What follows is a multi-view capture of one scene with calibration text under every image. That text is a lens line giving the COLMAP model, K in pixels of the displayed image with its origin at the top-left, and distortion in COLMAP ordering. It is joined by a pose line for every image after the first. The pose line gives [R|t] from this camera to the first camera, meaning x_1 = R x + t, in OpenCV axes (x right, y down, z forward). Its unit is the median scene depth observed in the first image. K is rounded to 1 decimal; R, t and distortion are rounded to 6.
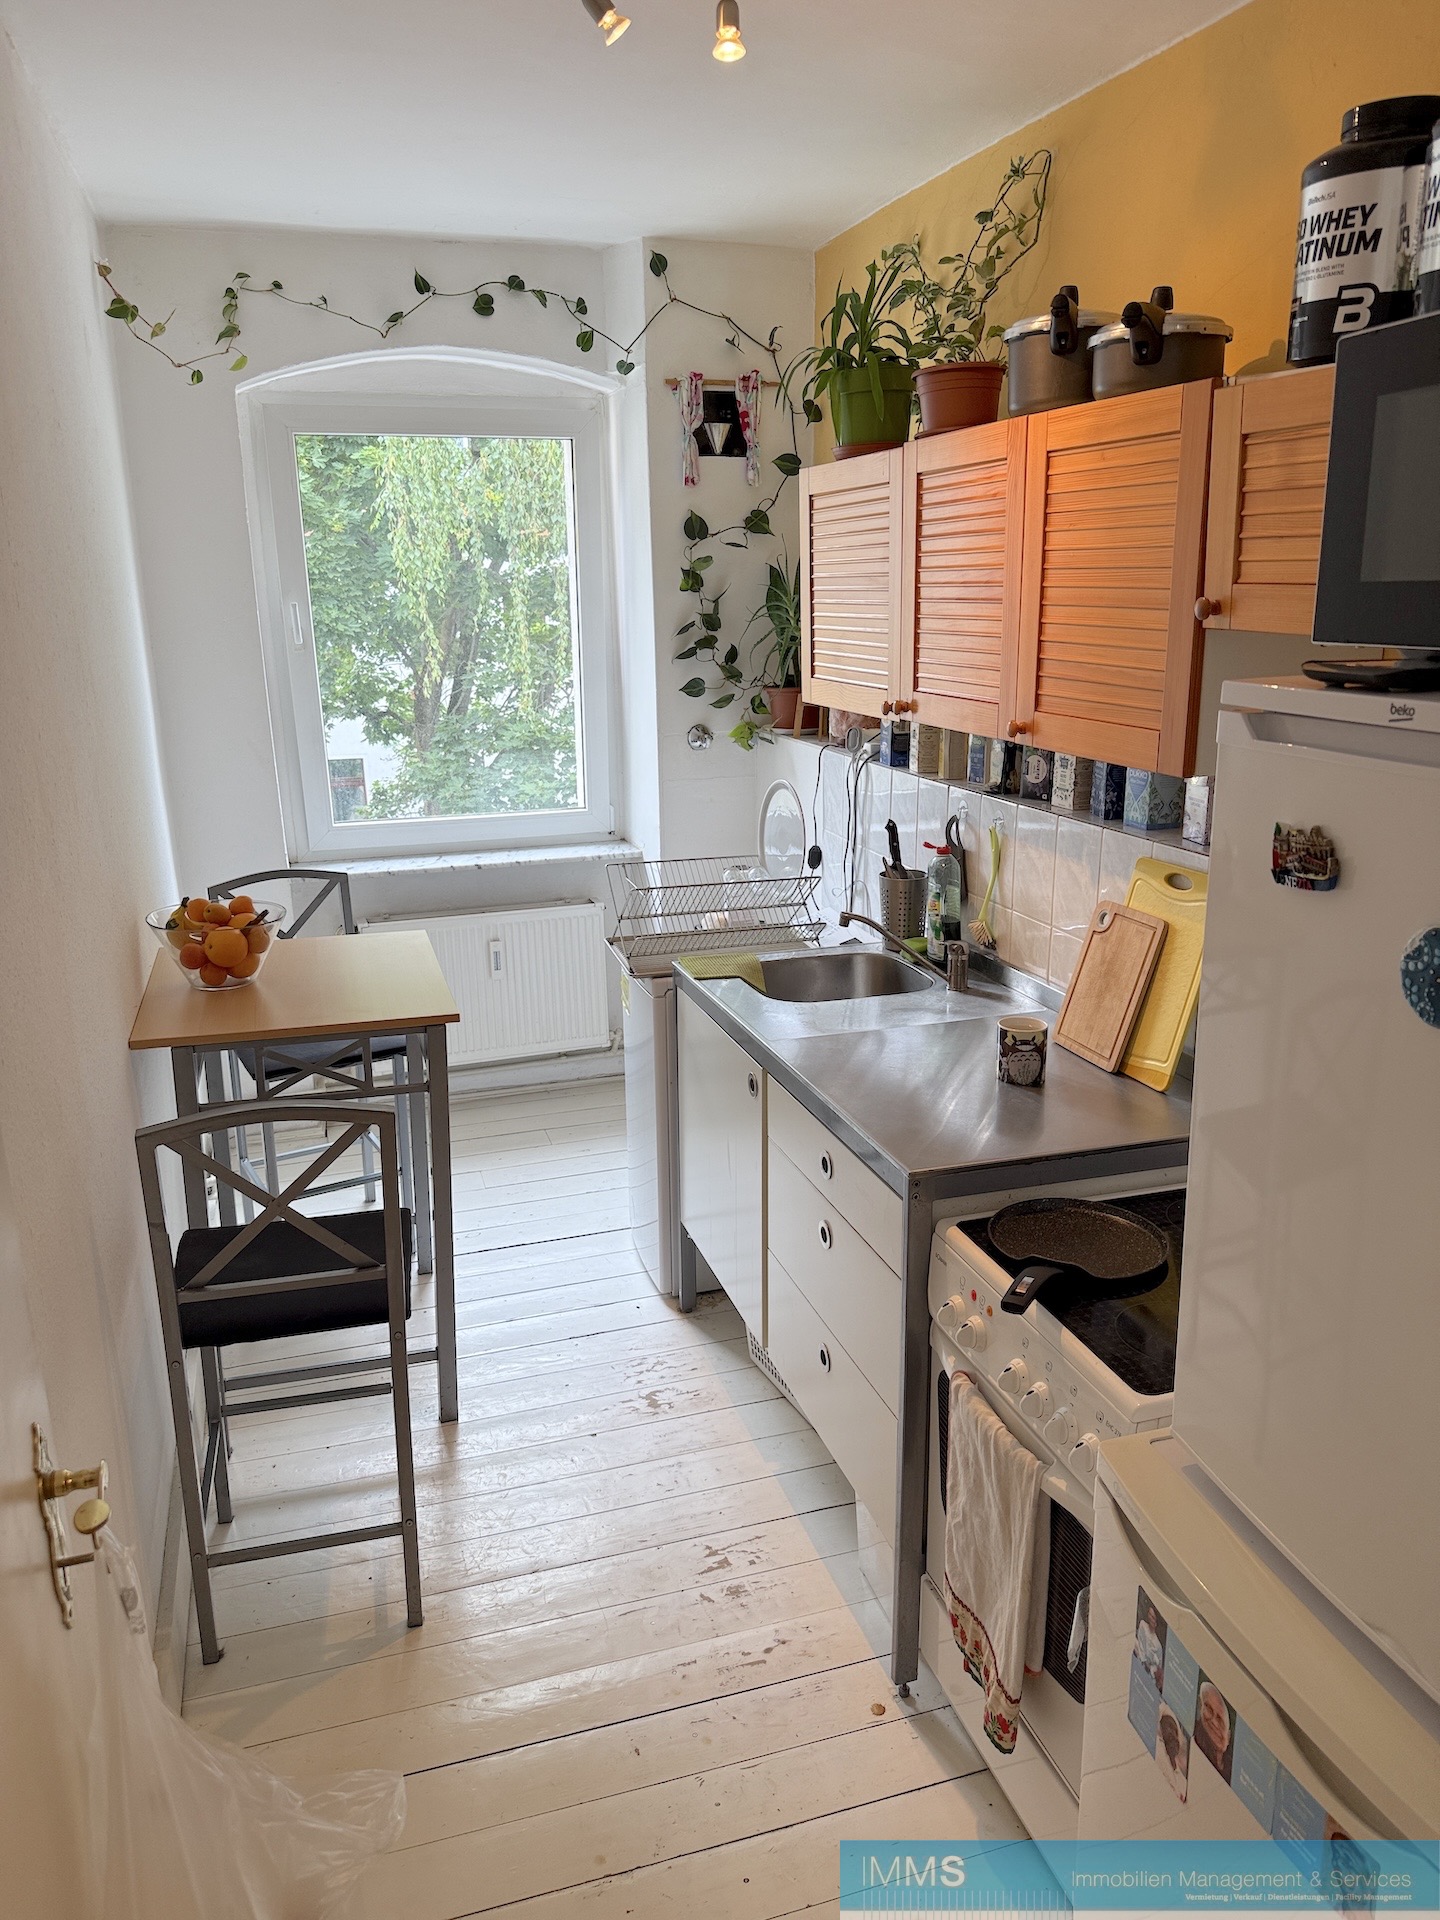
lens RADIAL K [[1336.1, 0, 711.9], [0, 1336.1, 955.7], [0, 0, 1]] dist [0.079173, -0.104126]
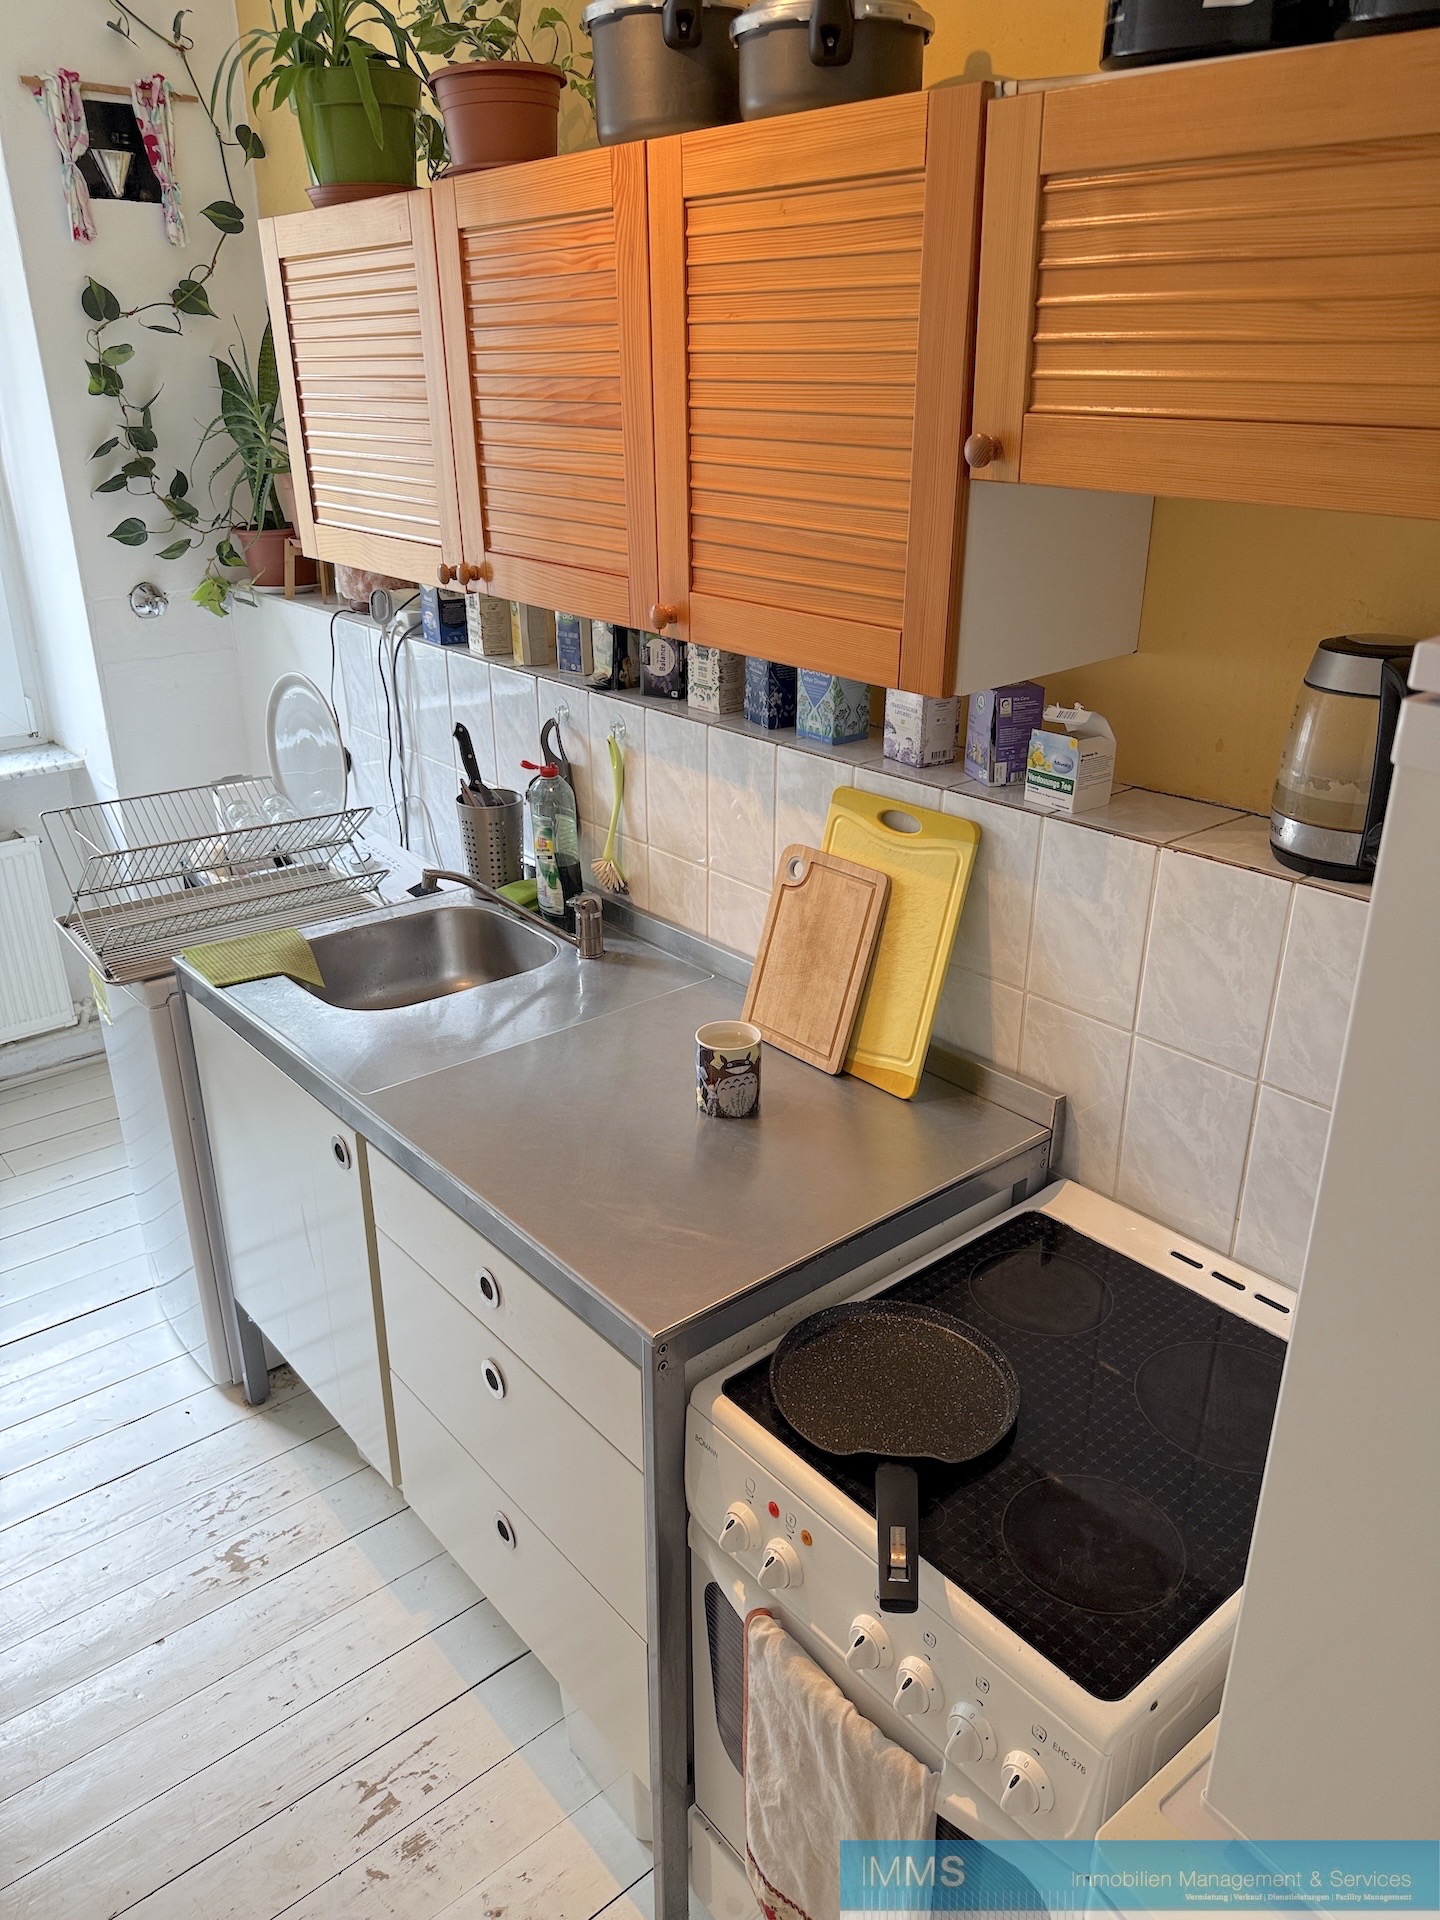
lens RADIAL K [[1336.1, 0, 728.1], [0, 1336.1, 954.9], [0, 0, 1]] dist [0.079173, -0.104126]
pose [[0.920102, -0.138226, 0.366479, -0.023656], [0.089743, 0.985166, 0.146265, -0.079670], [-0.381260, -0.101690, 0.918858, 0.268865]]
